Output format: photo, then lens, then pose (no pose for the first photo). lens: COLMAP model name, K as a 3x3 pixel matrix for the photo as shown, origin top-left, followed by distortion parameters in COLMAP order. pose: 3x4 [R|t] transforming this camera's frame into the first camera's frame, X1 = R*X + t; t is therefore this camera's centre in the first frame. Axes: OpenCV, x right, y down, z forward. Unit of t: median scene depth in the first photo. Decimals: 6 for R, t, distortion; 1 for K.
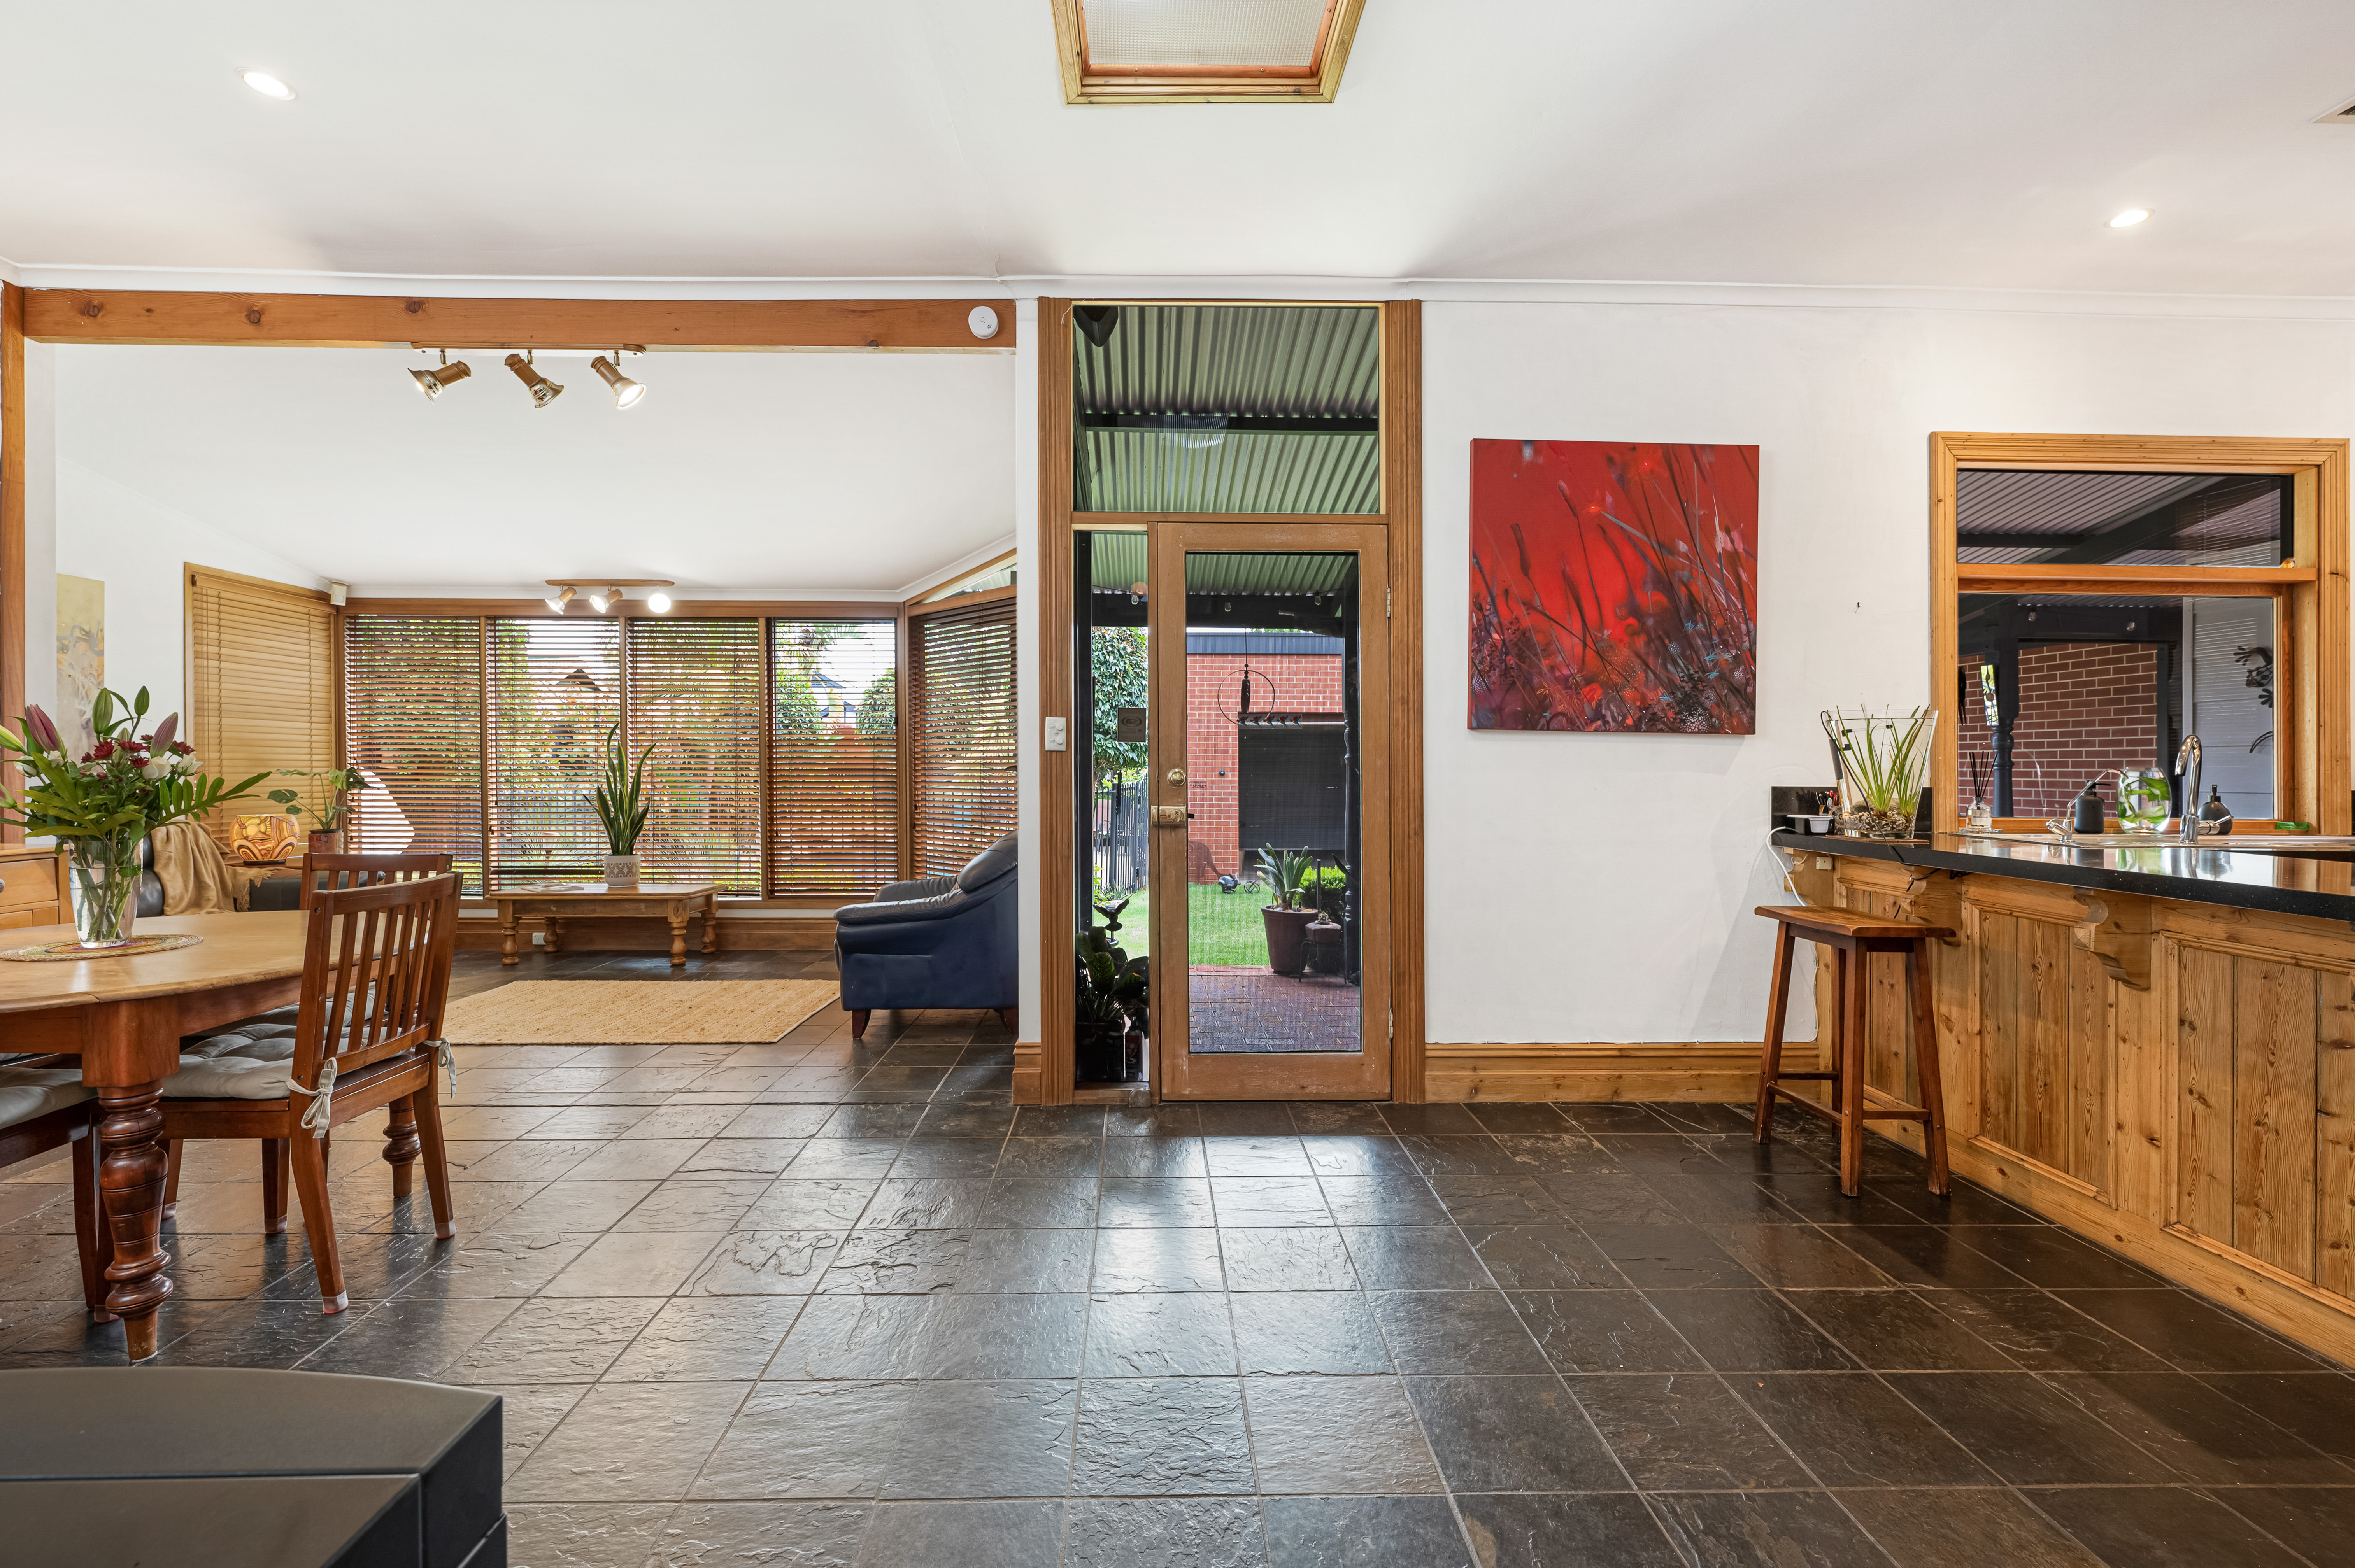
lens RADIAL K [[977.8, 0, 1144.6], [0, 977.8, 758.4], [0, 0, 1]] dist [-0.001070, 0.000319]
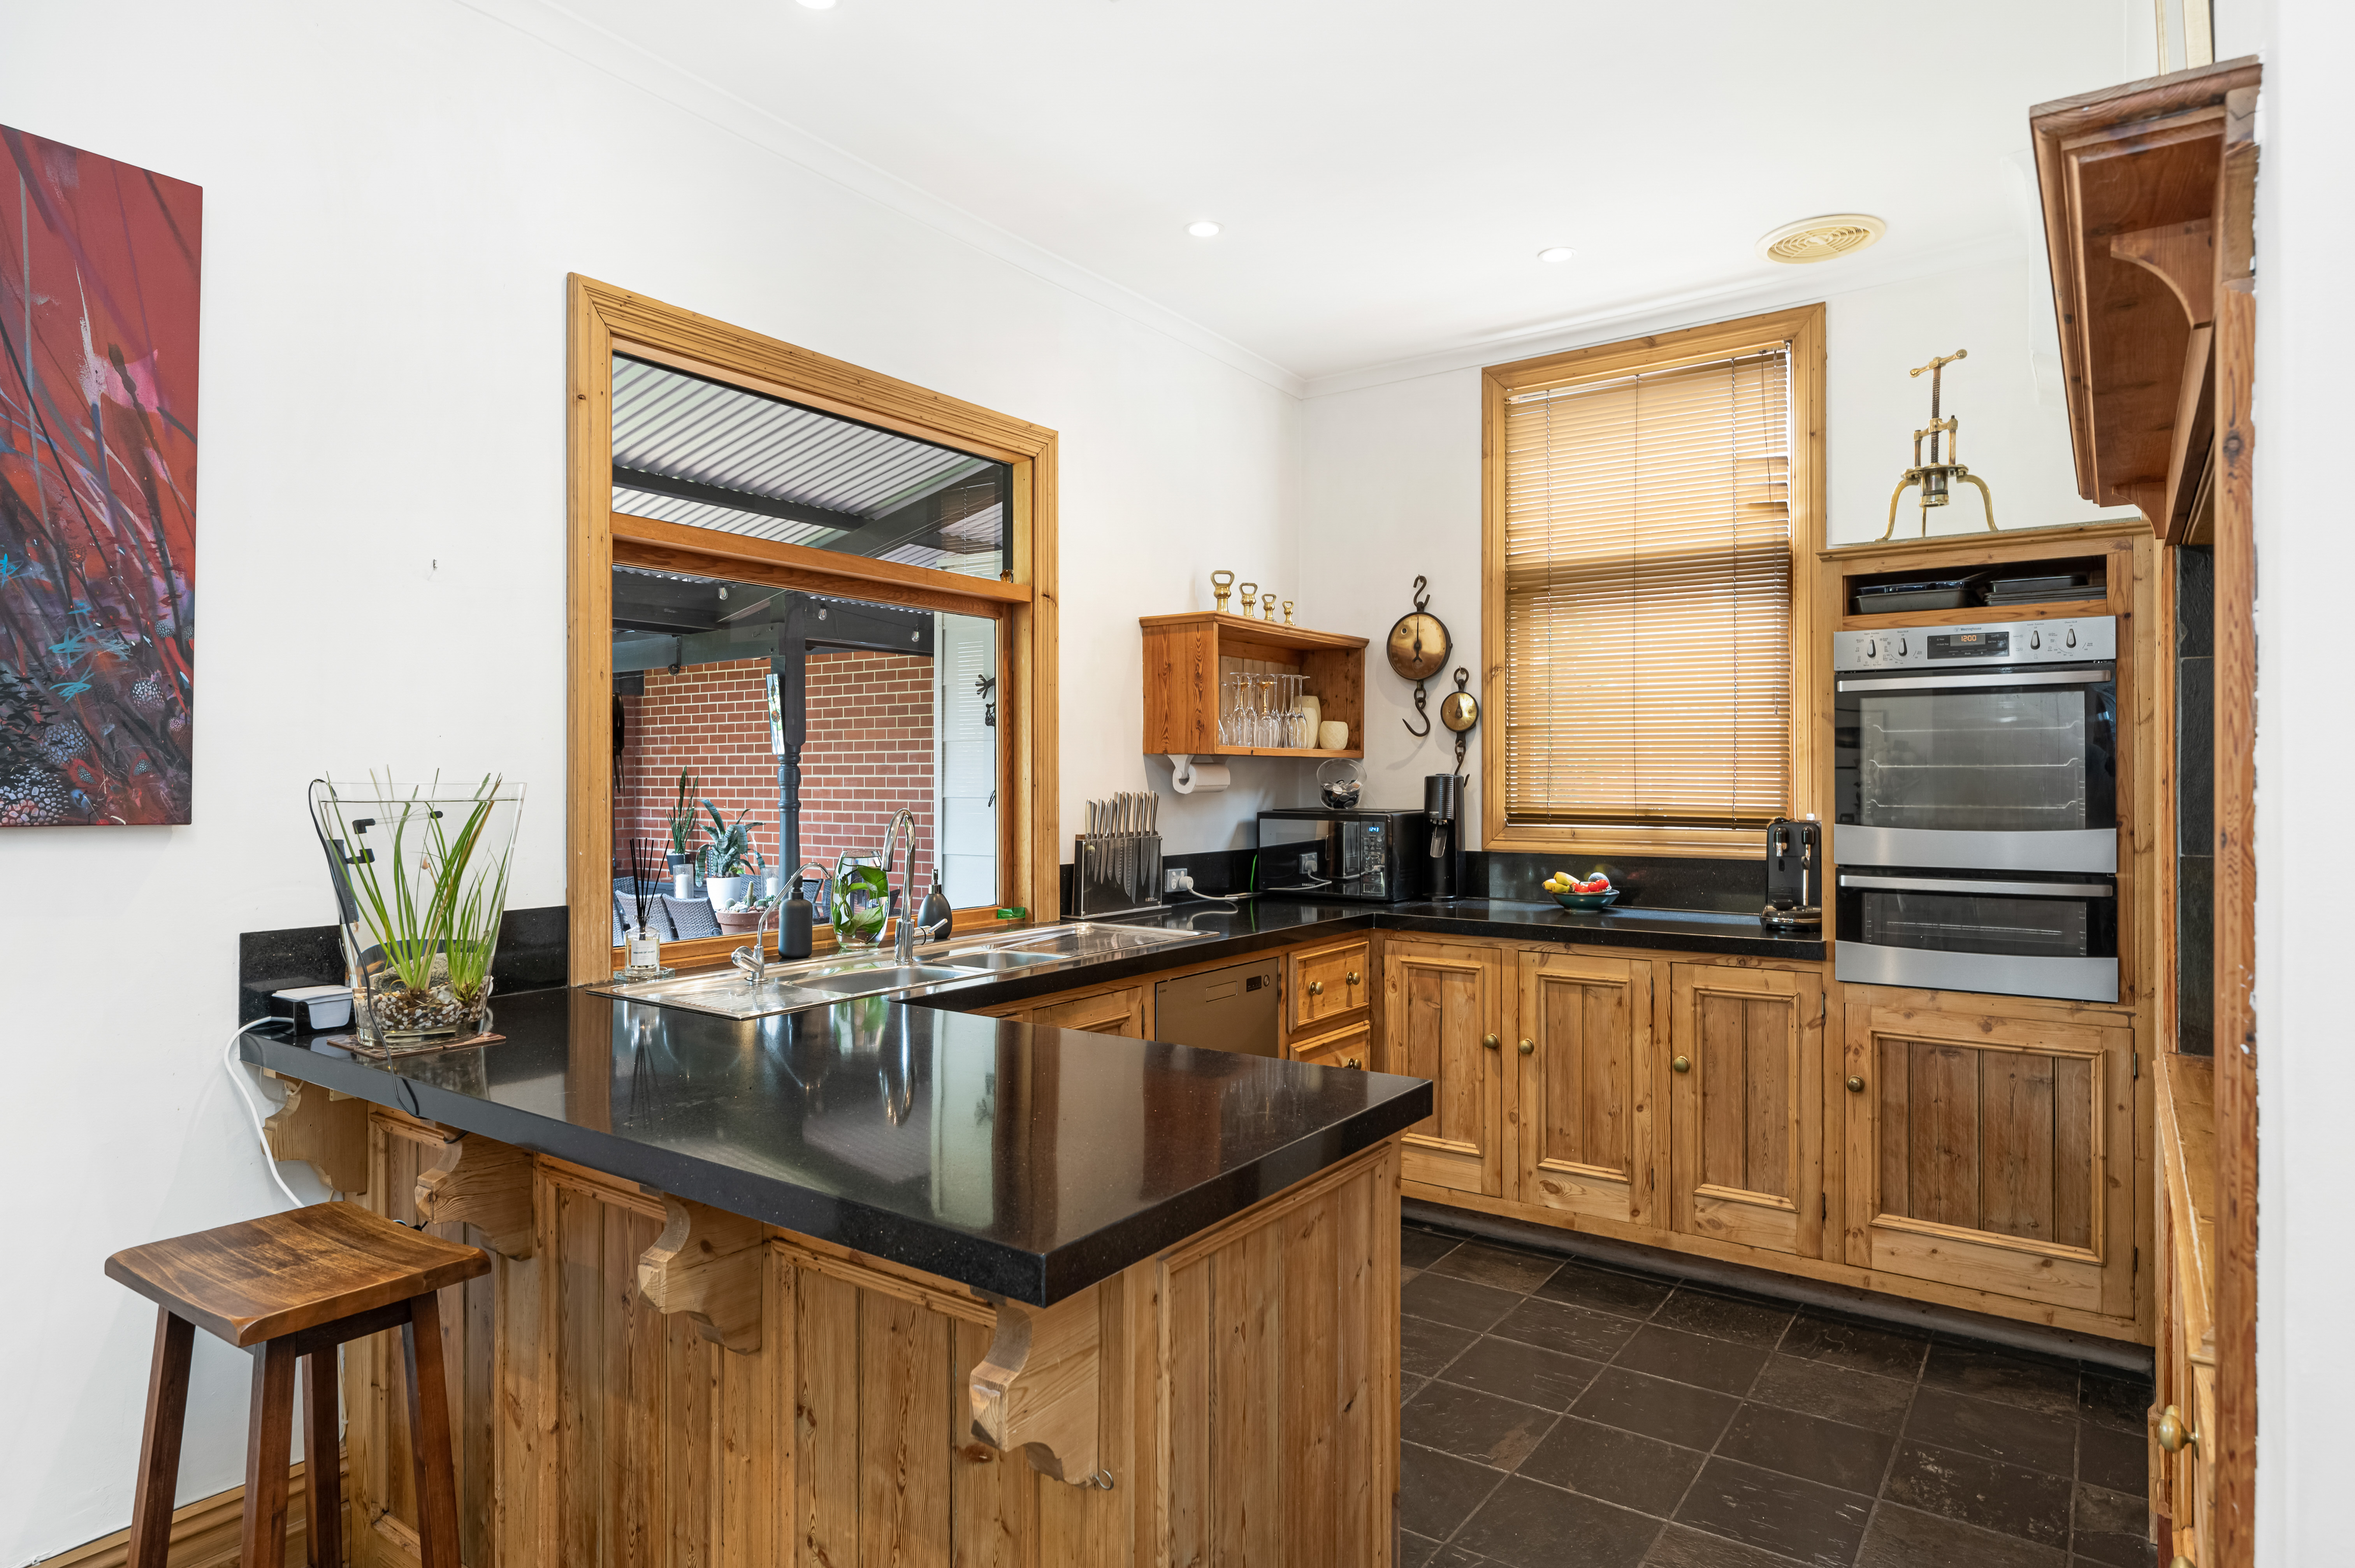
lens RADIAL K [[1364.8, 0, 1183.2], [0, 1364.8, 763.1], [0, 0, 1]] dist [-0.003296, 0.001100]
pose [[0.581916, -0.000037, 0.813249, 0.482211], [0.000131, 1.000000, -0.000047, -0.067222], [-0.813249, 0.000134, 0.581916, 0.332316]]
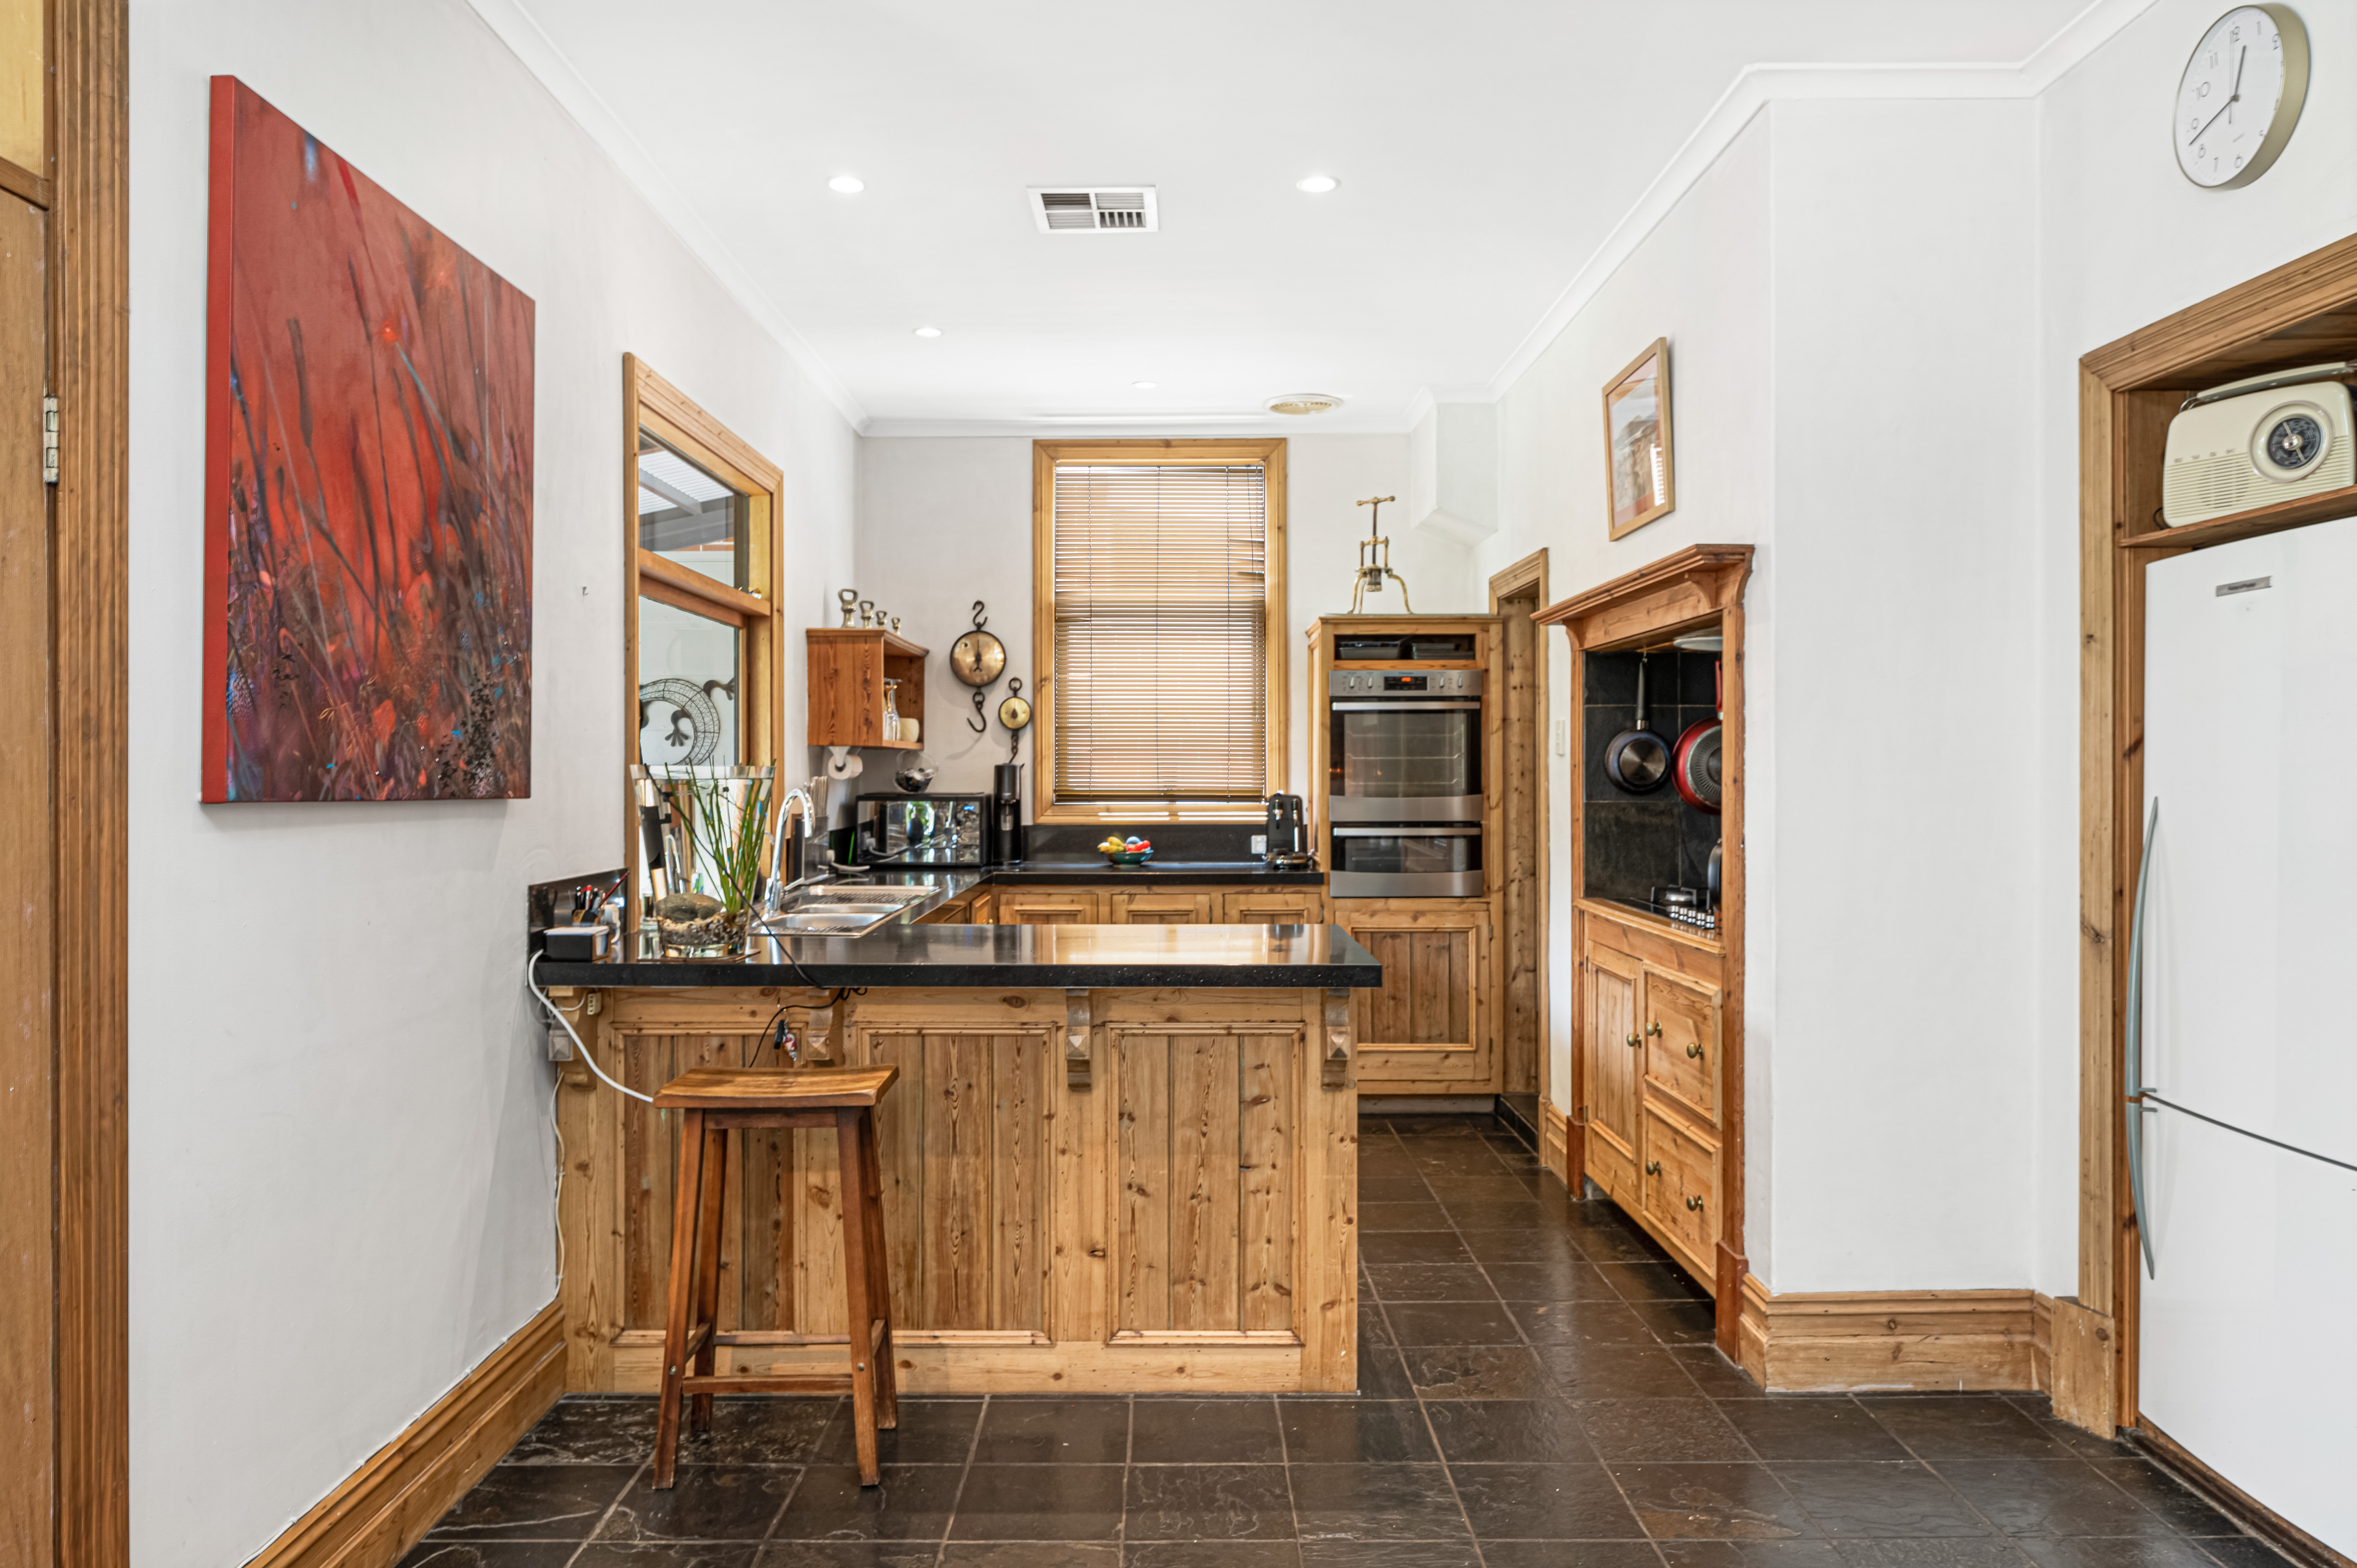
lens RADIAL K [[1563.0, 0, 1182.8], [0, 1563.0, 750.3], [0, 0, 1]] dist [0.003684, 0.001318]
pose [[0.008588, 0.003842, 0.999956, -0.377619], [-0.004552, 0.999982, -0.003803, -0.065793], [-0.999953, -0.004519, 0.008606, 0.770876]]
